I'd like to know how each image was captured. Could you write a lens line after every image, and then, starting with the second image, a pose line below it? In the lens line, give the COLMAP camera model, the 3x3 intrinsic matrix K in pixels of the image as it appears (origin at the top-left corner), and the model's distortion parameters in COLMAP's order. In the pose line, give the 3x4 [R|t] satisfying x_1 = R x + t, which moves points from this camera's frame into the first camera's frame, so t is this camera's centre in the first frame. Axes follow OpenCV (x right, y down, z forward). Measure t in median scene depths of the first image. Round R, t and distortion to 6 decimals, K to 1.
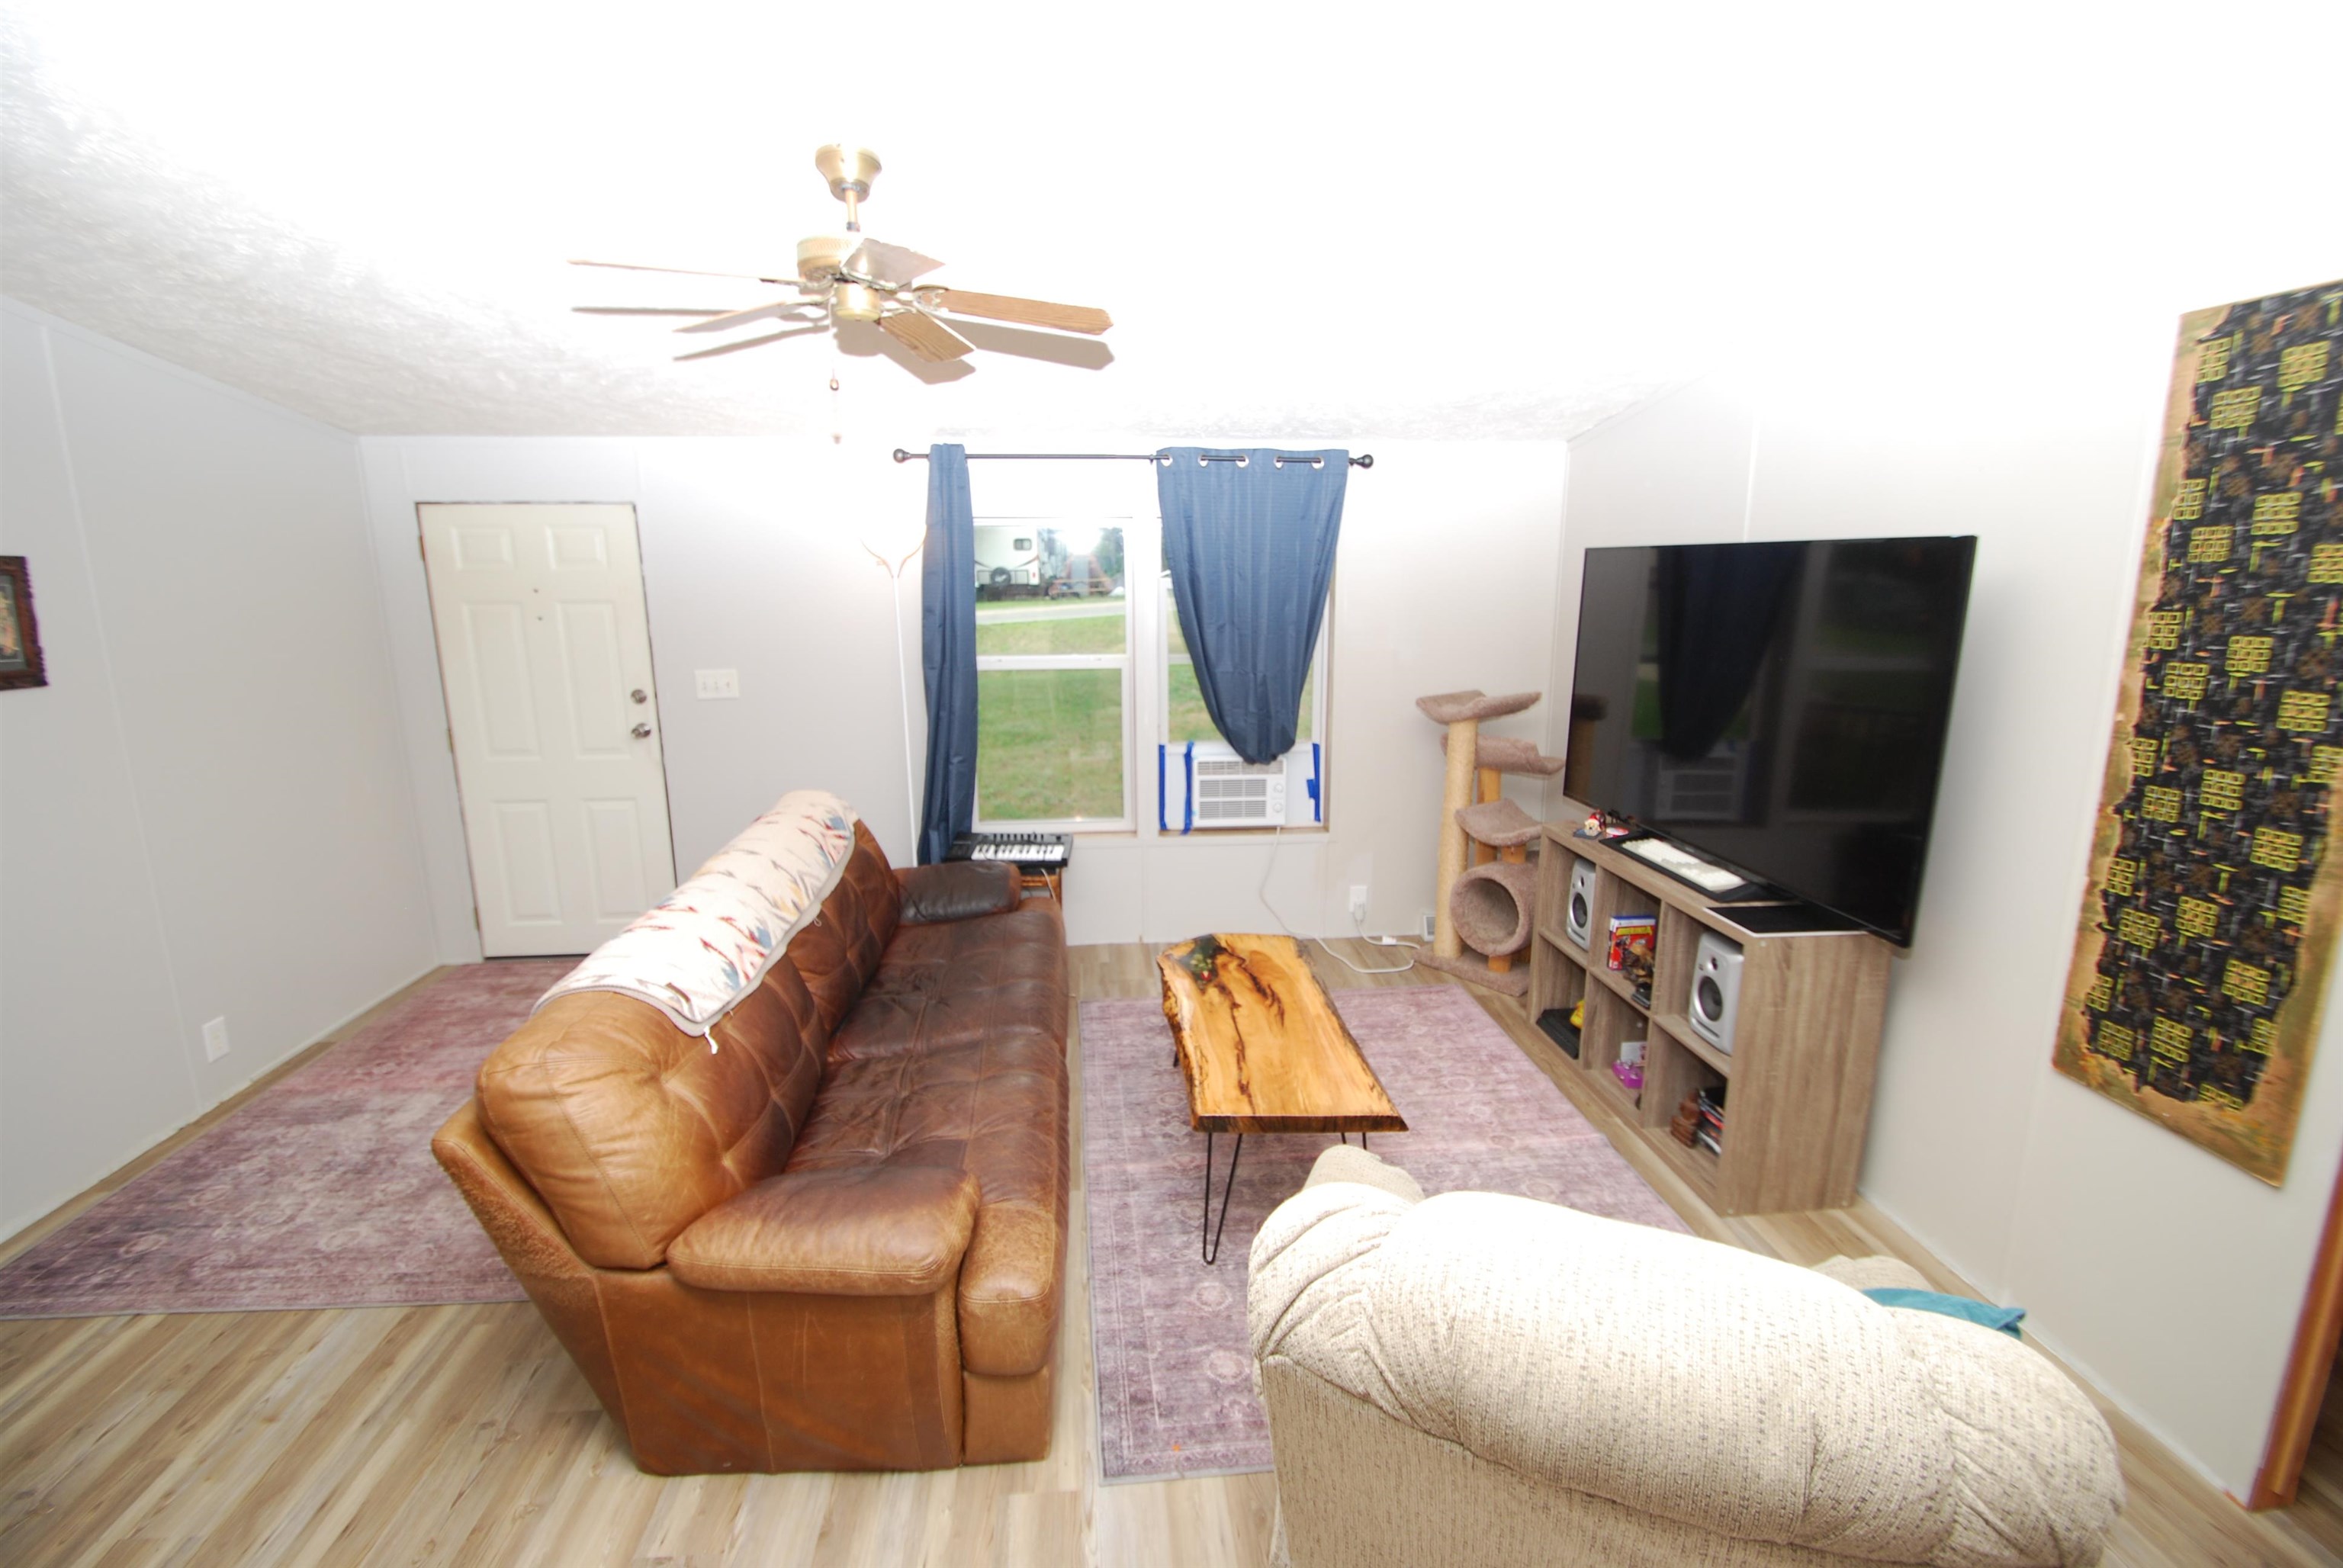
lens RADIAL K [[1025.6, 0, 1163.8], [0, 1025.6, 777.0], [0, 0, 1]] dist [0.004375, -0.011319]
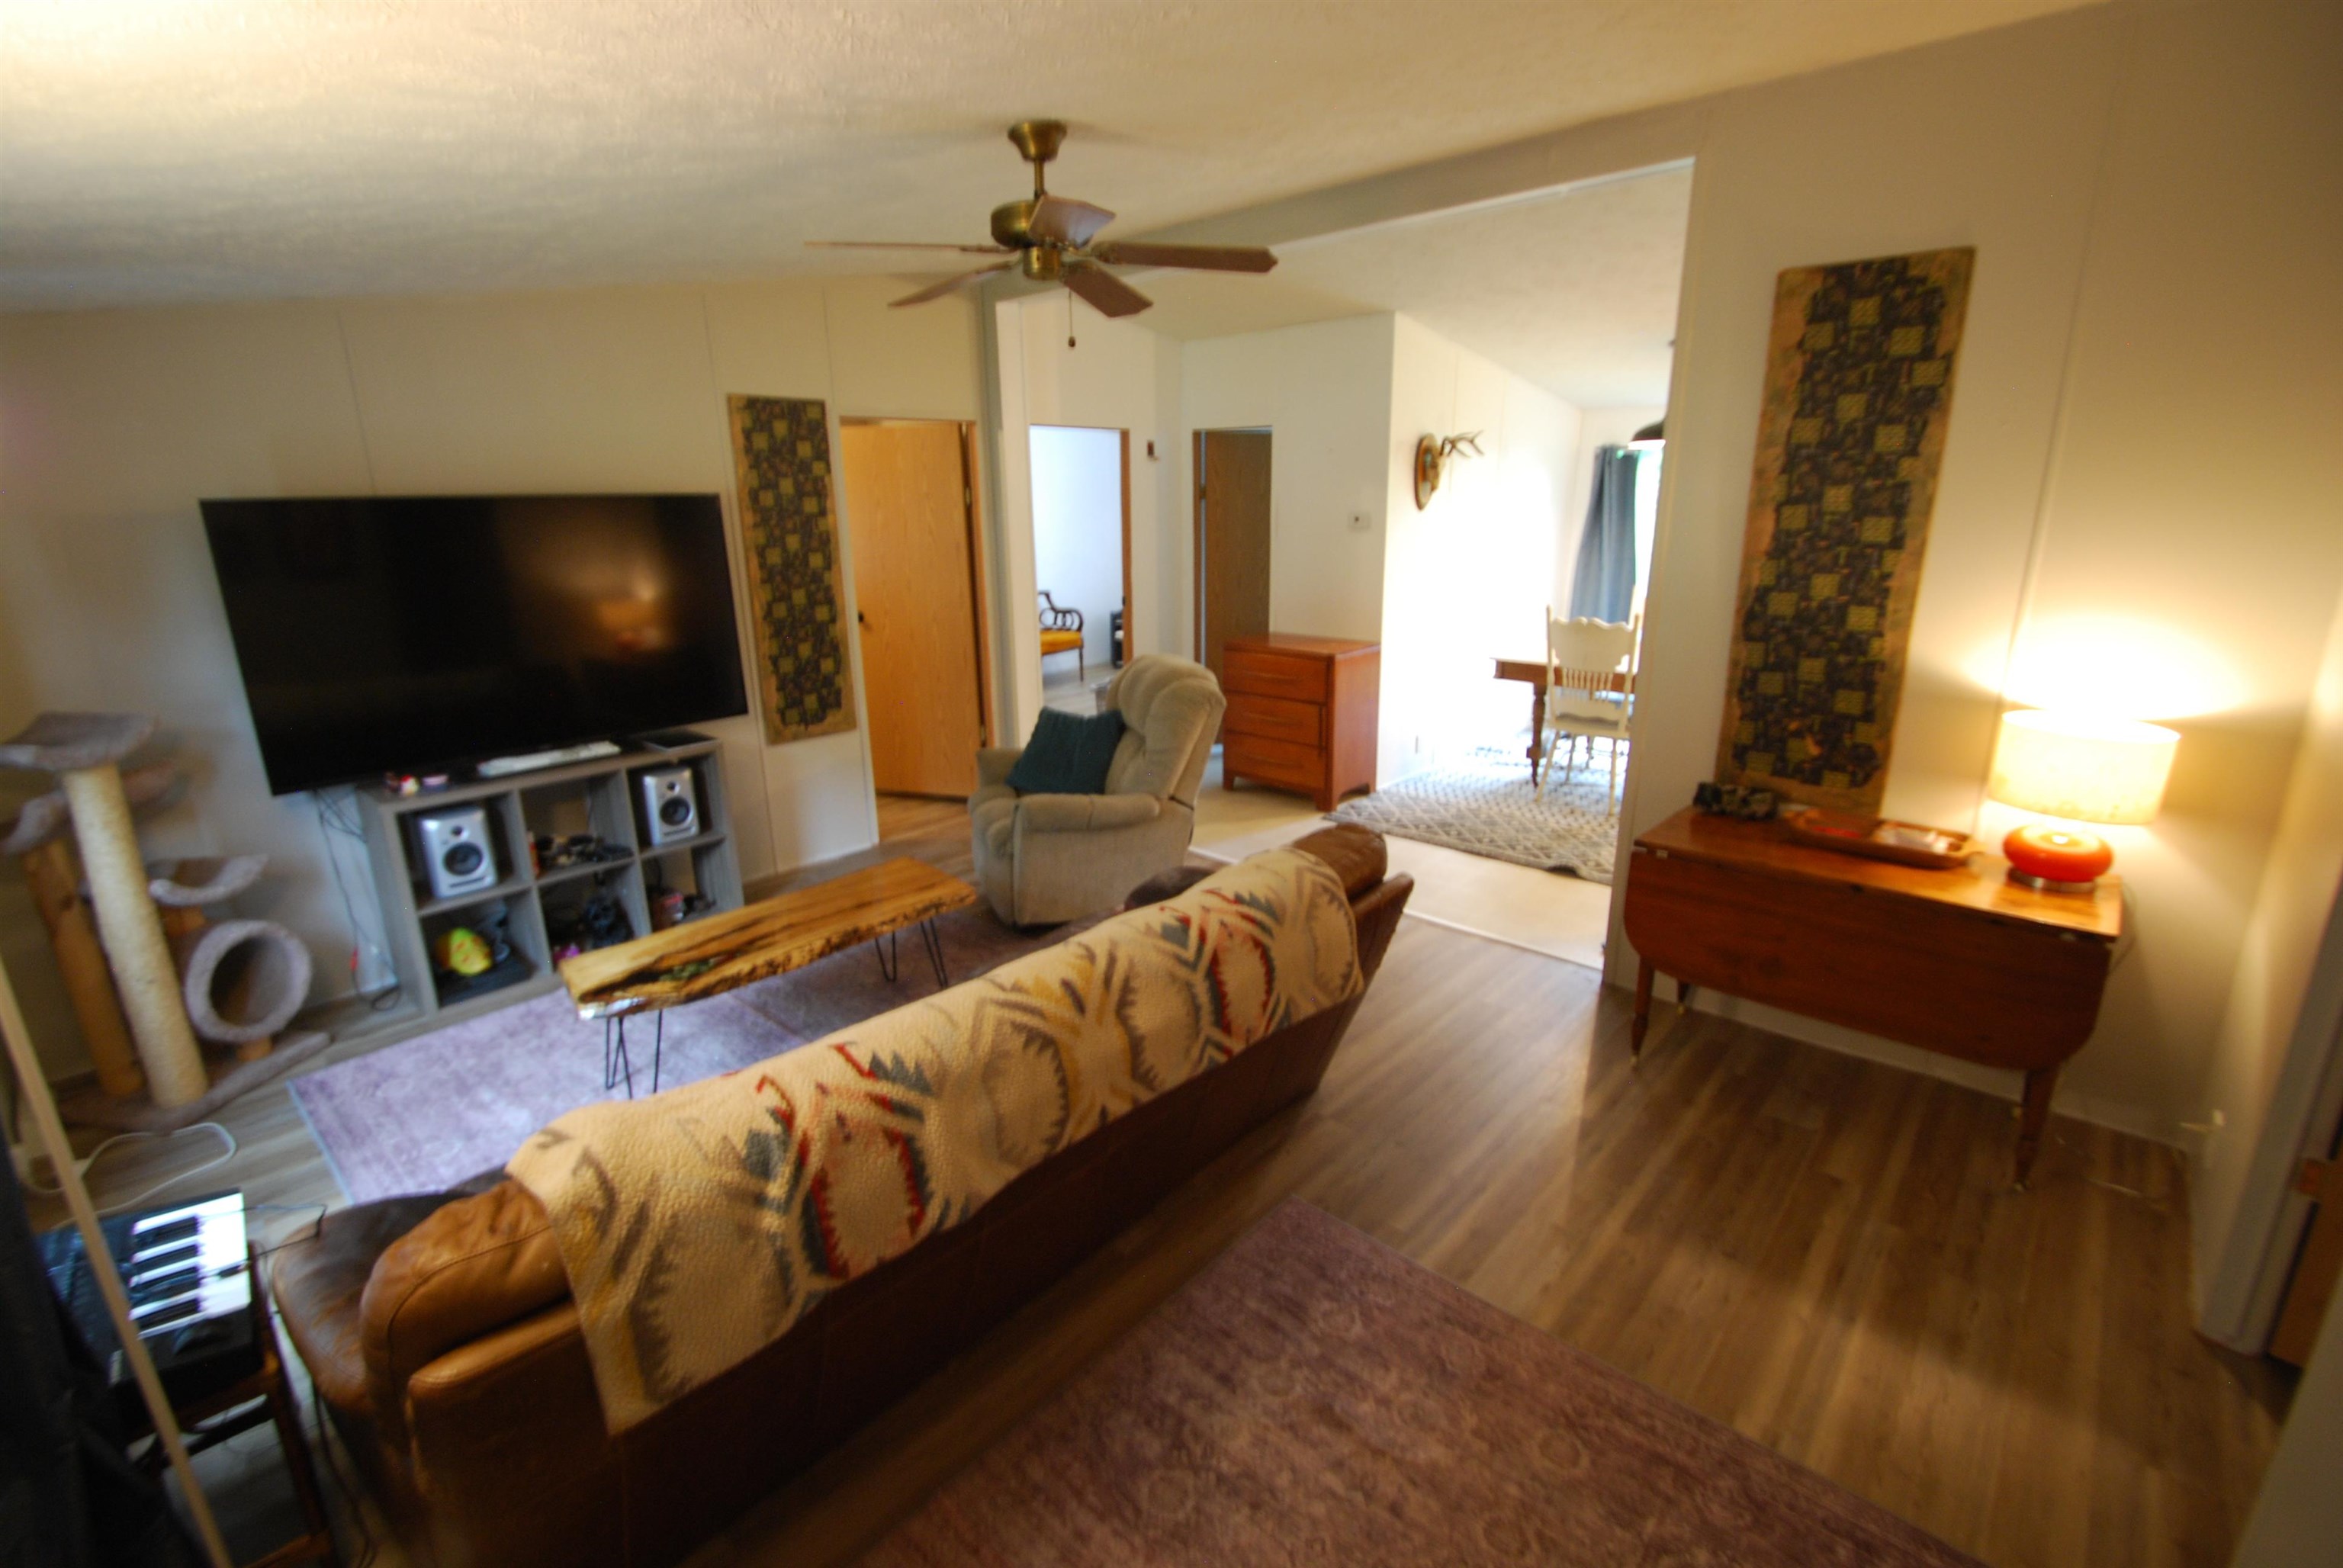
lens RADIAL K [[1025.6, 0, 1167.2], [0, 1025.6, 784.1], [0, 0, 1]] dist [0.004375, -0.011319]
pose [[-0.685554, -0.185322, 0.704039, -0.960115], [0.161070, 0.904483, 0.394926, -0.280006], [-0.709980, 0.384142, -0.590223, 1.333278]]
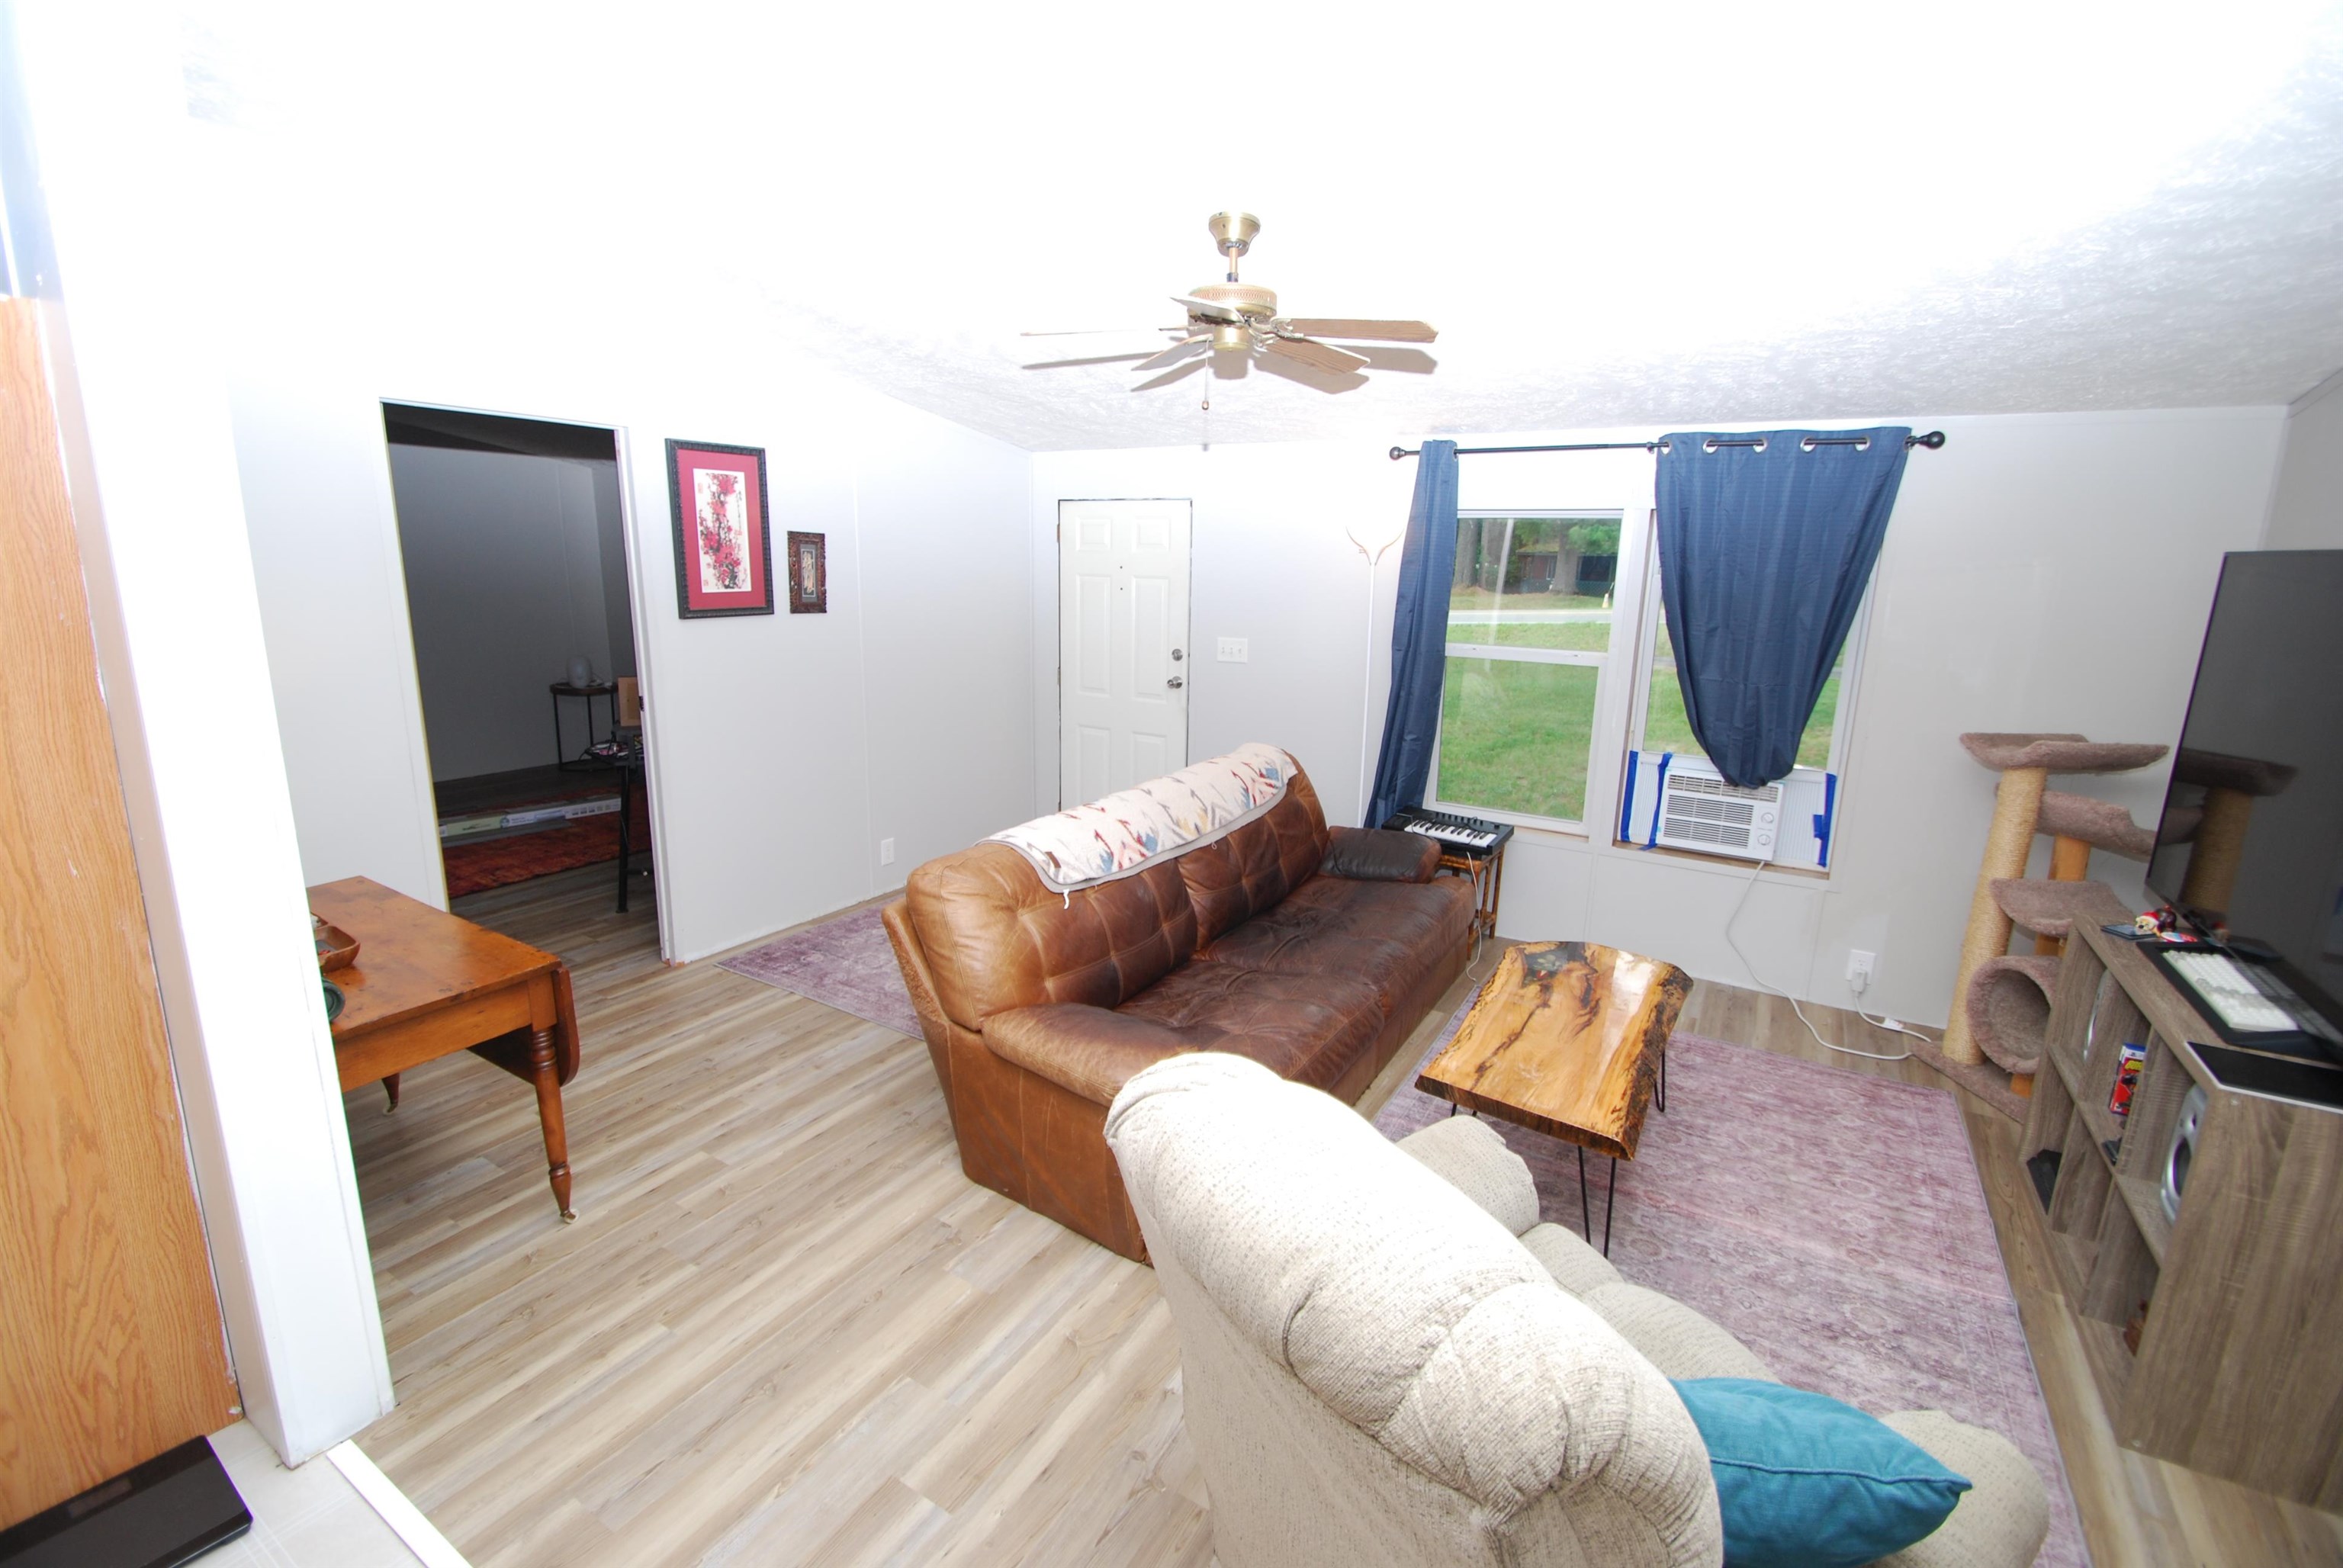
lens RADIAL K [[1025.6, 0, 1156.1], [0, 1025.6, 779.1], [0, 0, 1]] dist [0.004375, -0.011319]
pose [[0.801435, 0.148707, -0.579299, 0.319256], [-0.142930, 0.988152, 0.055923, 0.005843], [0.580752, 0.037981, 0.813194, -0.029329]]
